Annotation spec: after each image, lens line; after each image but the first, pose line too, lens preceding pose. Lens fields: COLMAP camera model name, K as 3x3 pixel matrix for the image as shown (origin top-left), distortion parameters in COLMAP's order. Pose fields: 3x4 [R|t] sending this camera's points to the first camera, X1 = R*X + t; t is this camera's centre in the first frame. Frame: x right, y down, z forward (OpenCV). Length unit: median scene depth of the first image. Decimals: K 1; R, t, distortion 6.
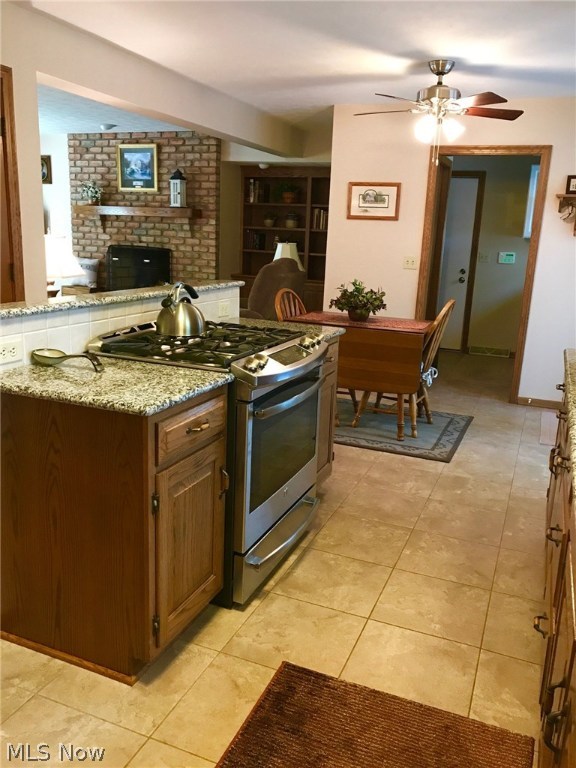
lens RADIAL K [[630.0, 0, 287.3], [0, 630.0, 383.3], [0, 0, 1]] dist [-0.030145, 0.002965]
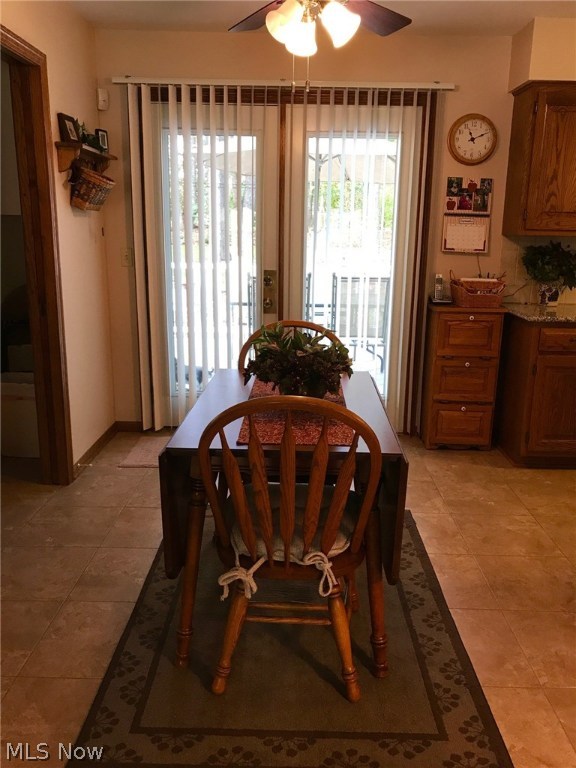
lens RADIAL K [[630.0, 0, 288.3], [0, 630.0, 385.2], [0, 0, 1]] dist [-0.030145, 0.002965]
pose [[-0.368425, -0.267780, 0.890257, -0.379013], [0.188328, 0.916265, 0.353541, -0.355778], [-0.910382, 0.297914, -0.287145, 1.449818]]
